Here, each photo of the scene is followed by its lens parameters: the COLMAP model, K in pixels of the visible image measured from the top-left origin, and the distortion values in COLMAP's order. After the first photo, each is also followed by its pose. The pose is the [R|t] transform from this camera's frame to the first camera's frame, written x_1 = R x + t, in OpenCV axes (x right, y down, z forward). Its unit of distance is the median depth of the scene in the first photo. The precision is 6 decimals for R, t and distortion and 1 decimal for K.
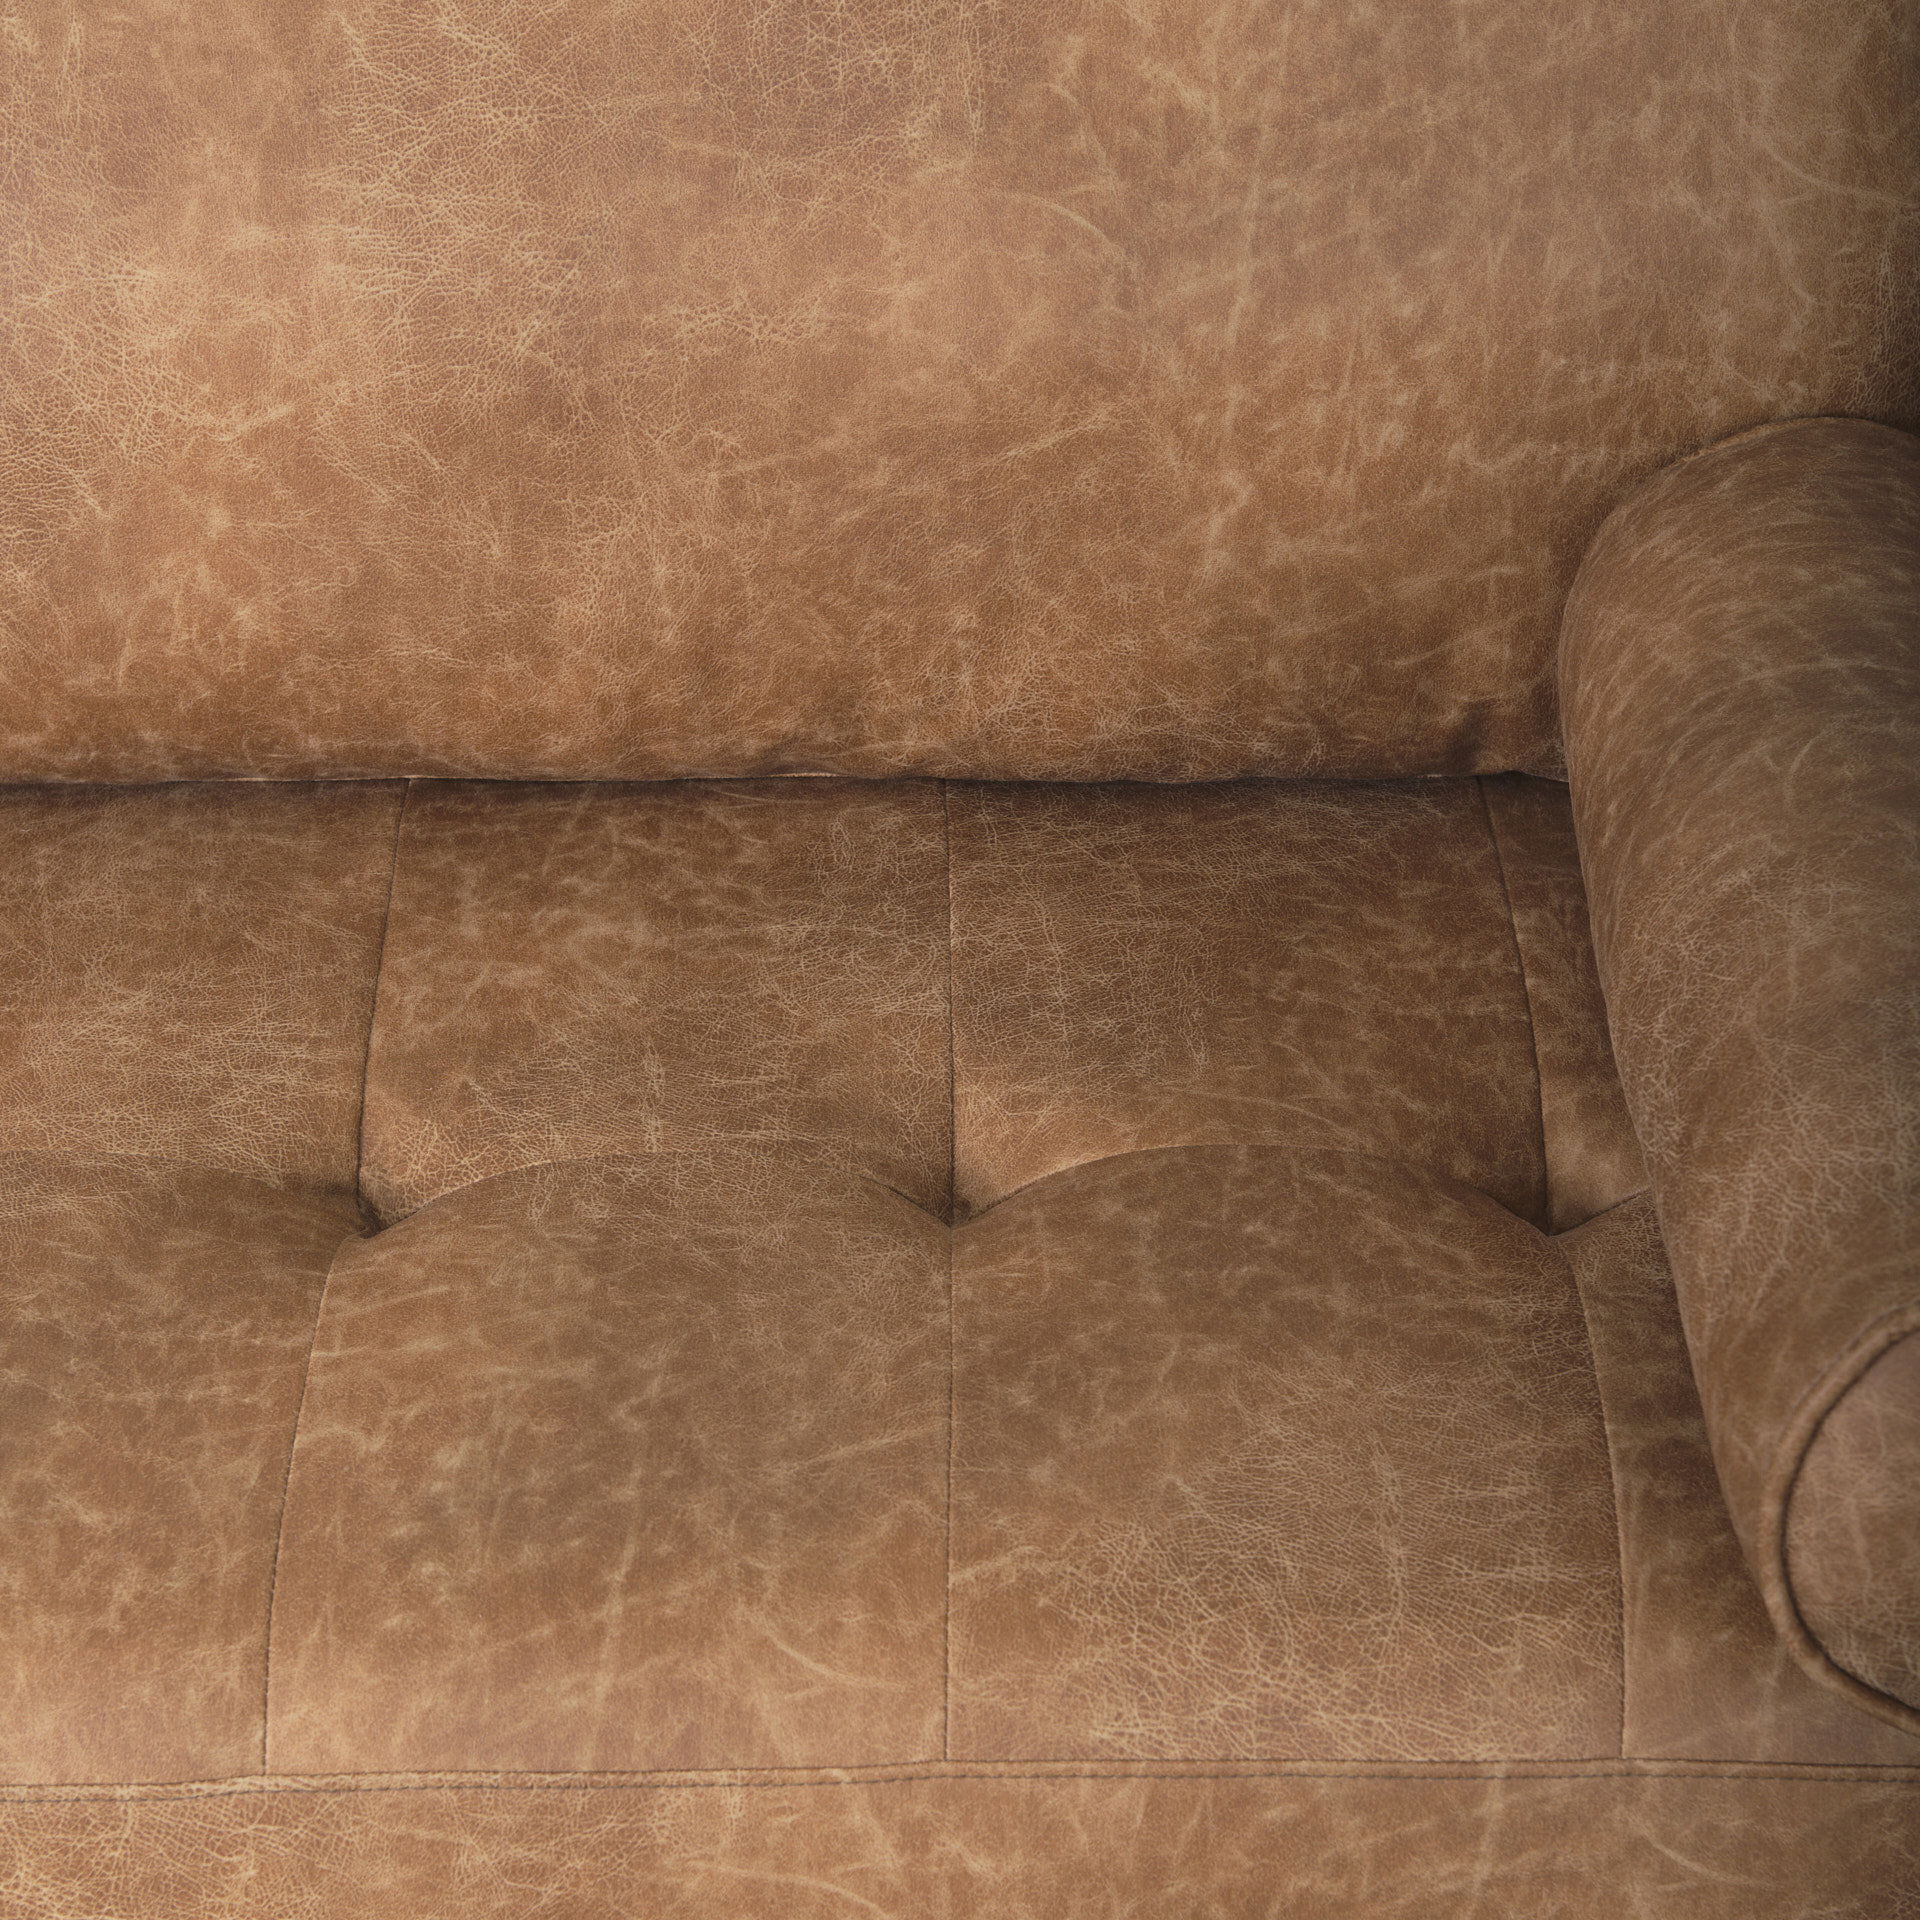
lens RADIAL K [[5409.8, 0, 879.9], [0, 5409.8, 1360.9], [0, 0, 1]] dist [0.109294, -0.137547]
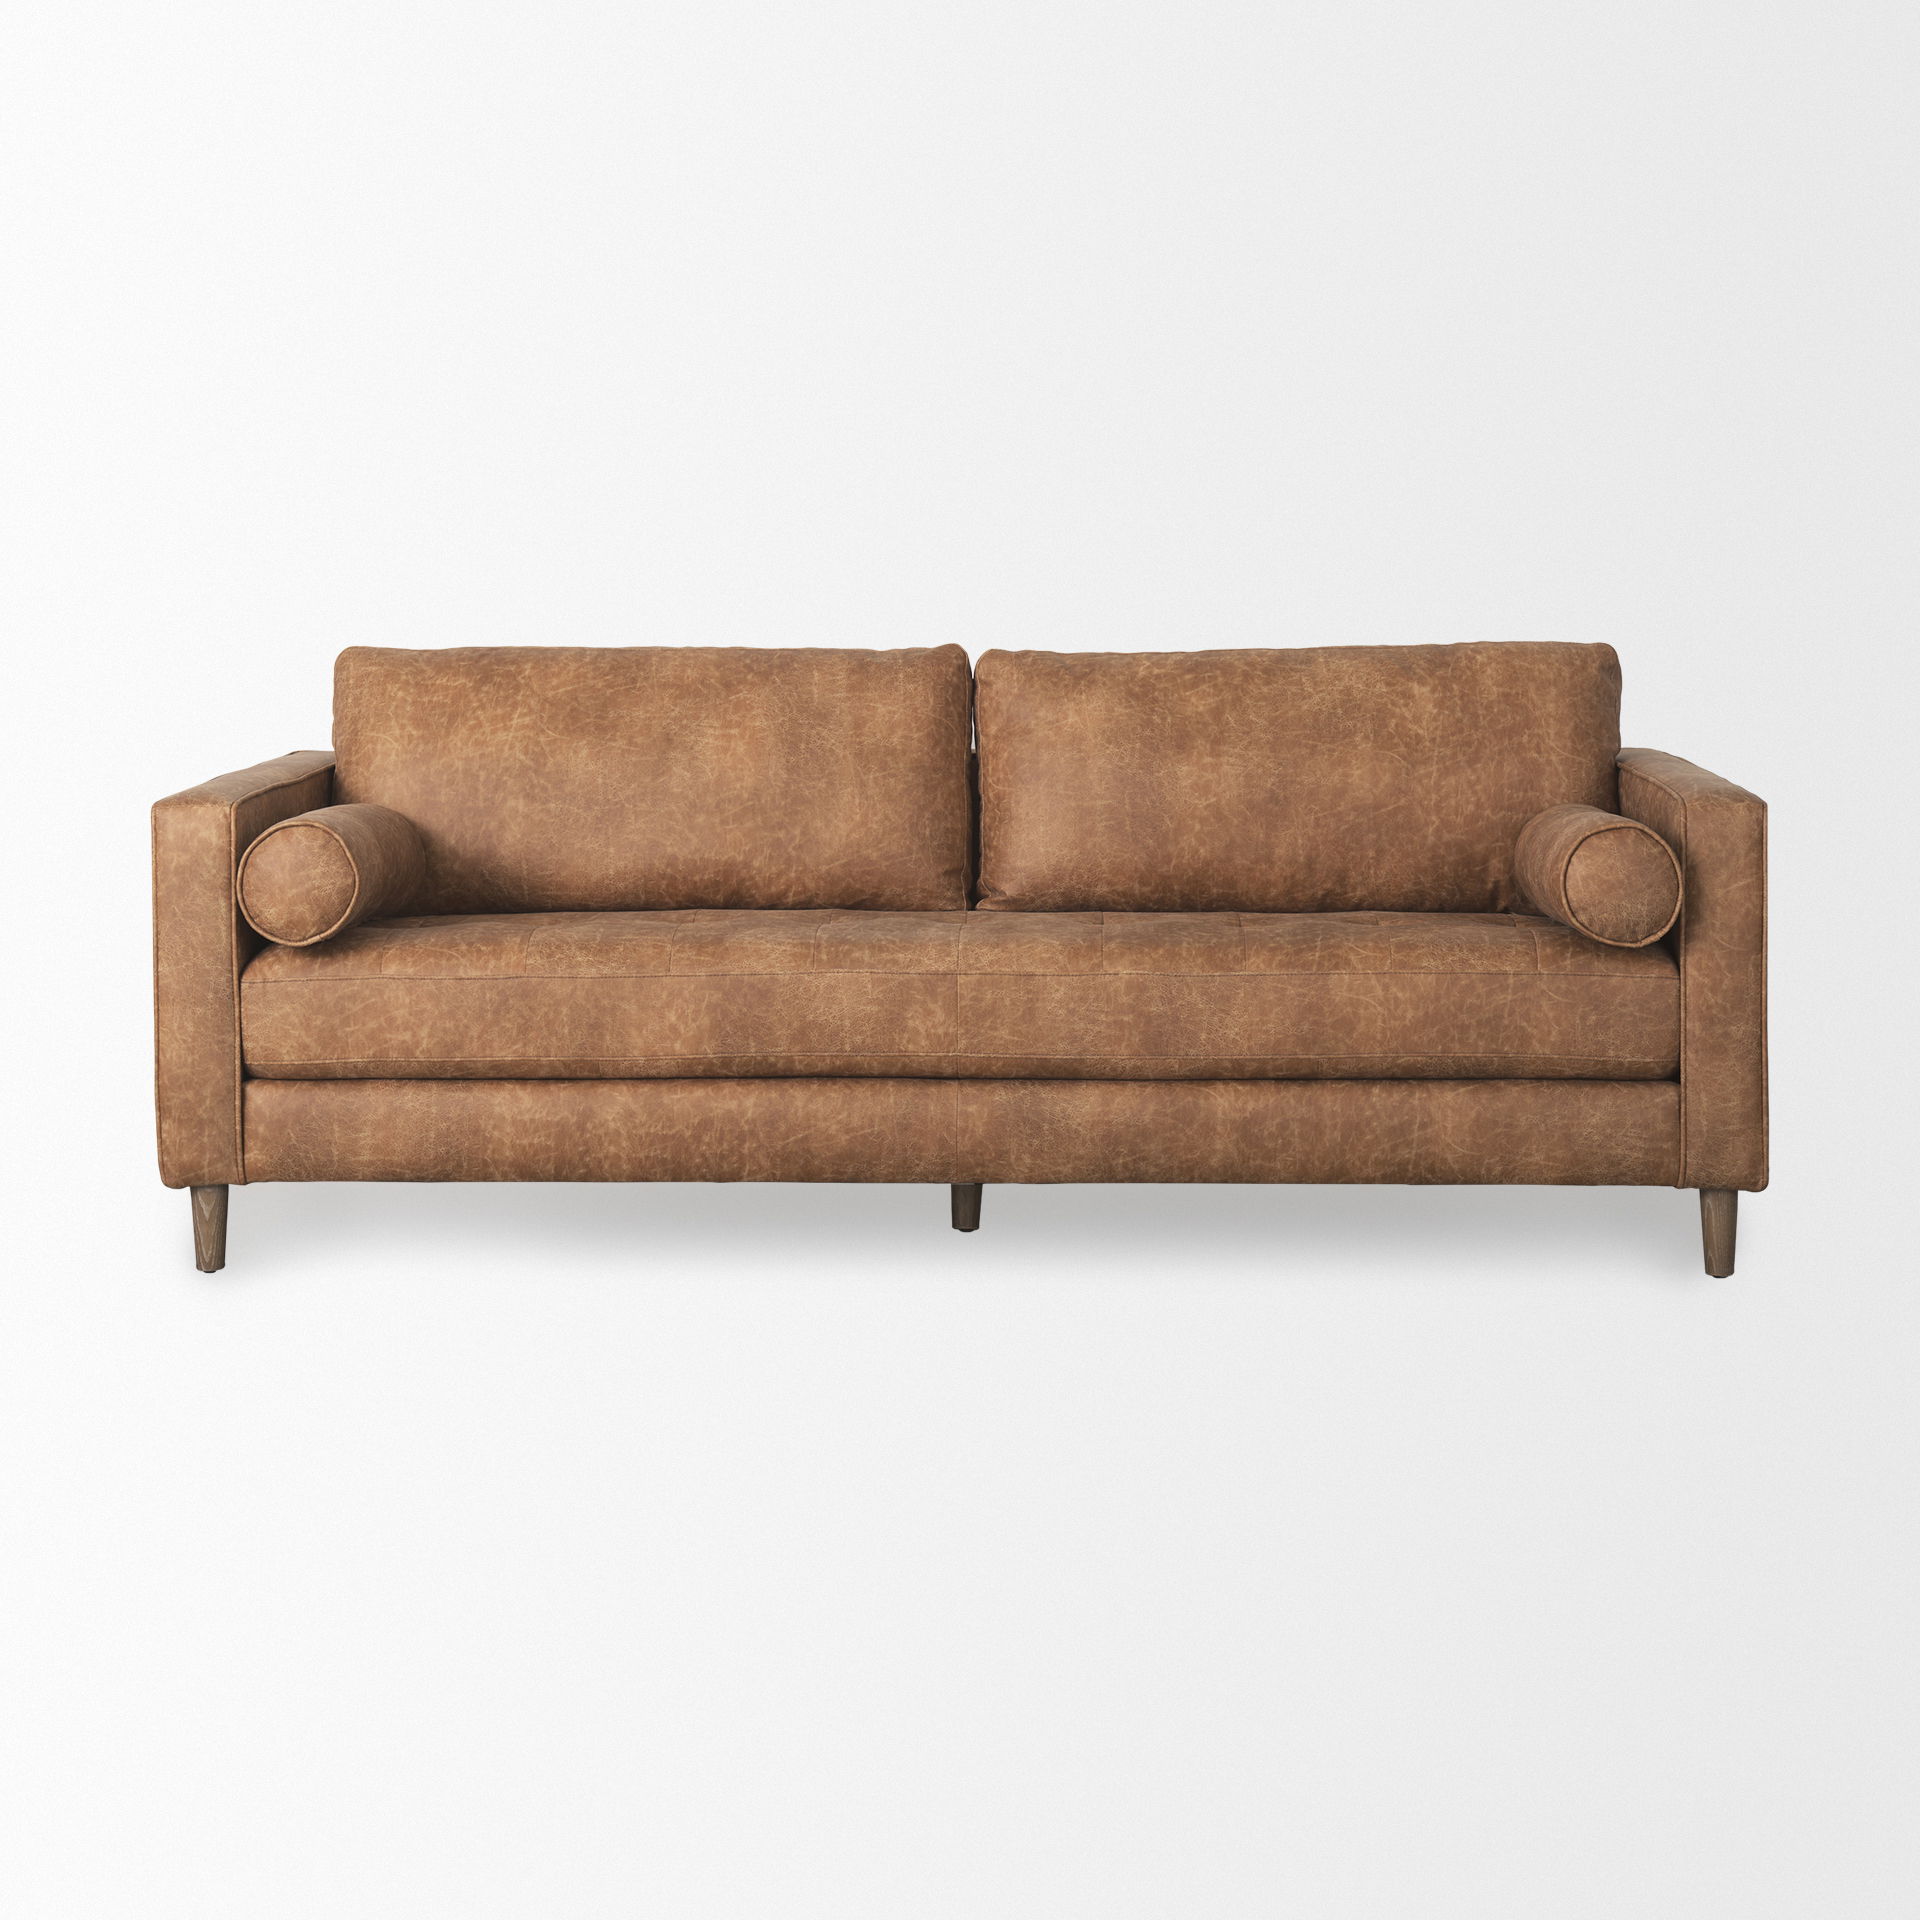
lens RADIAL K [[4064.0, 0, 960.0], [0, 4064.0, 960.0], [0, 0, 1]] dist [0.081198, 0.112838]
pose [[0.999683, -0.010192, -0.023043, -0.238366], [-0.002698, 0.865981, -0.500069, 1.555562], [0.025052, 0.499973, 0.865679, -1.746457]]
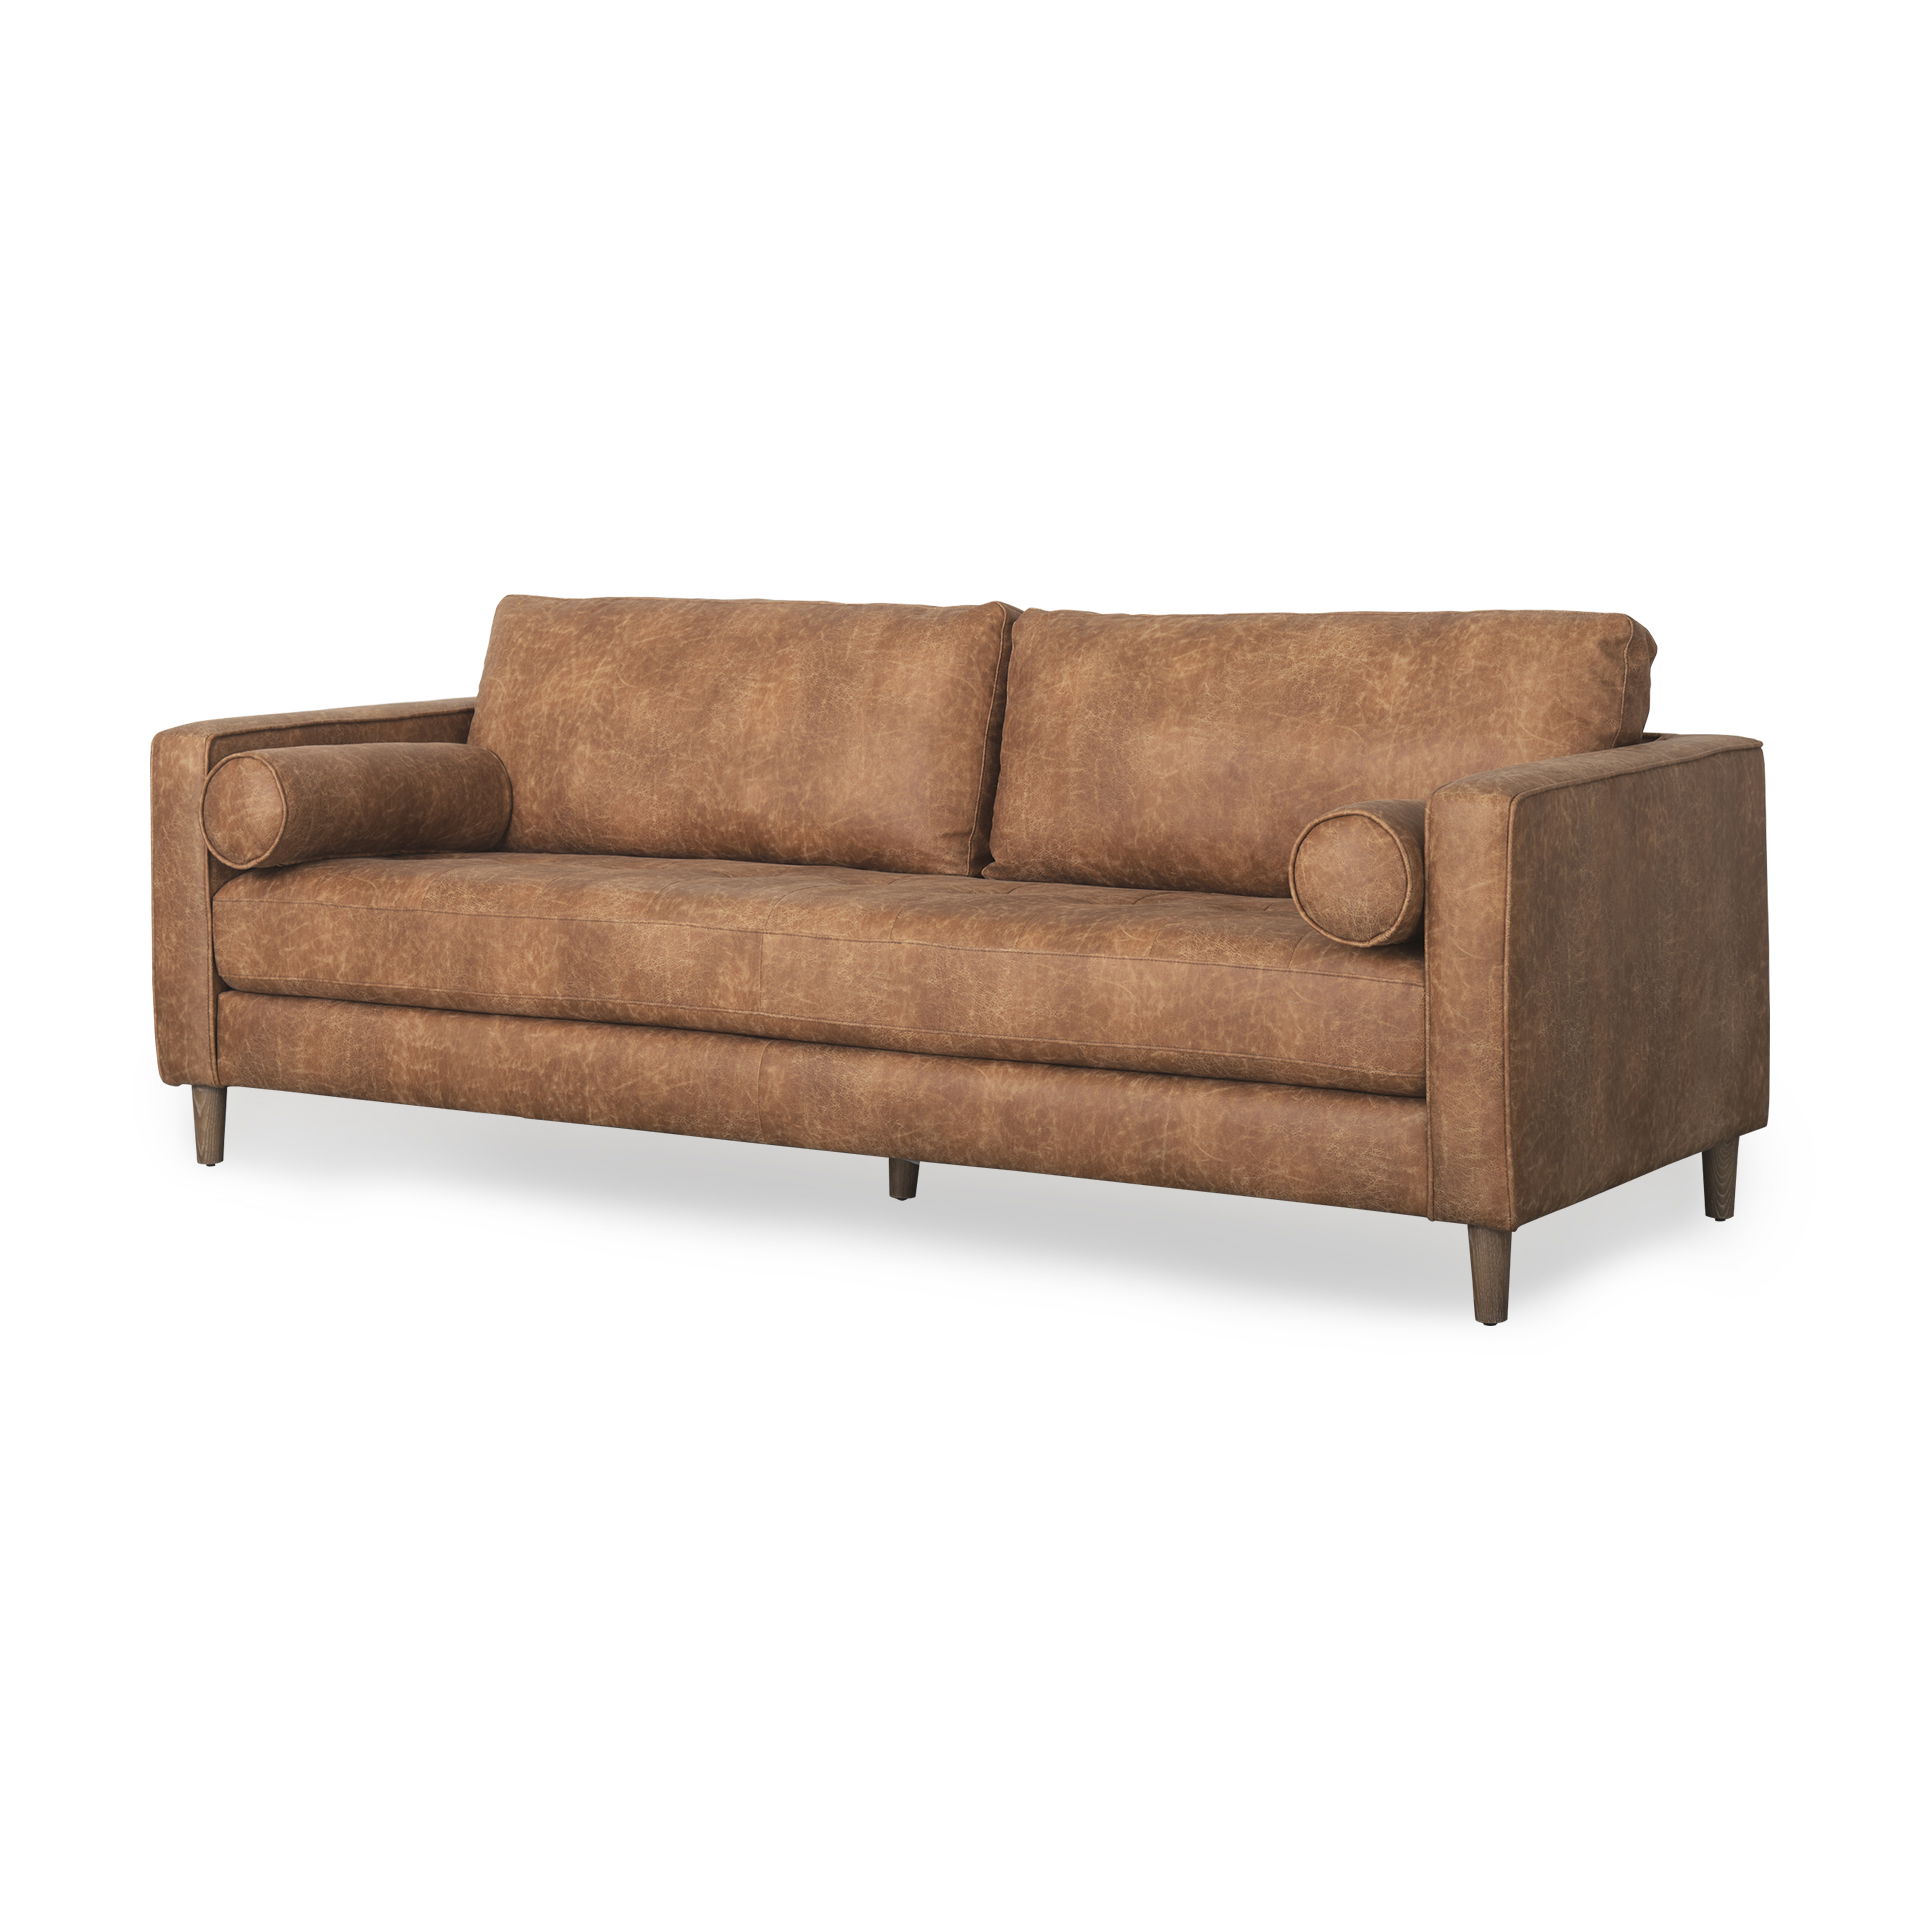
lens RADIAL K [[4064.0, 0, 960.0], [0, 4064.0, 960.0], [0, 0, 1]] dist [0.081198, 0.112838]
pose [[0.834864, 0.053376, -0.547862, 1.440239], [-0.318705, 0.858368, -0.402034, 1.230164], [0.448809, 0.510250, 0.733632, -1.249357]]
